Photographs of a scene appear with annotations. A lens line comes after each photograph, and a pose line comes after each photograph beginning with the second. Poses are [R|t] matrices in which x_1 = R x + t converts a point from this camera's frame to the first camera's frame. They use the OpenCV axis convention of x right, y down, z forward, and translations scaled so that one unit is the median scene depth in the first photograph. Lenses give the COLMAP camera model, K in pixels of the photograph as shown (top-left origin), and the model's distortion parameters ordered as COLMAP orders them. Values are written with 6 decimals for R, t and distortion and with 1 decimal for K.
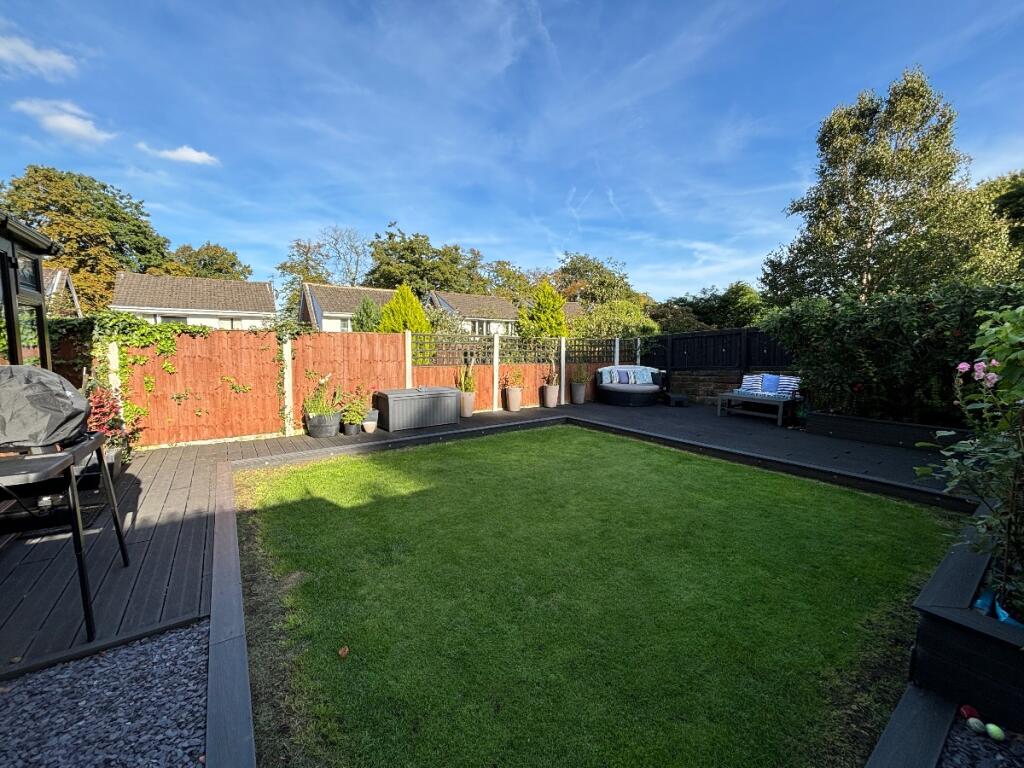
lens RADIAL K [[417.5, 0, 513.1], [0, 417.5, 388.8], [0, 0, 1]] dist [0.002267, 0.000234]
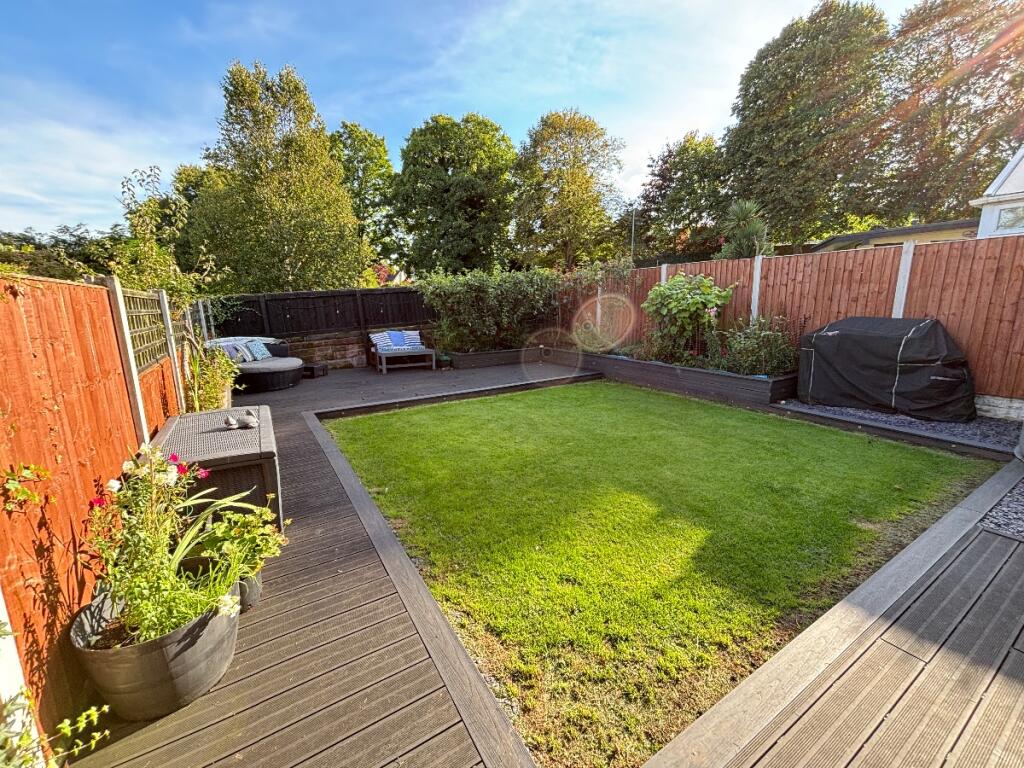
lens RADIAL K [[417.5, 0, 508.5], [0, 417.5, 384.4], [0, 0, 1]] dist [0.002267, 0.000234]
pose [[0.063062, -0.202566, 0.977236, -0.507328], [0.120770, 0.973538, 0.194006, -0.073103], [-0.990675, 0.105786, 0.085857, 0.581438]]
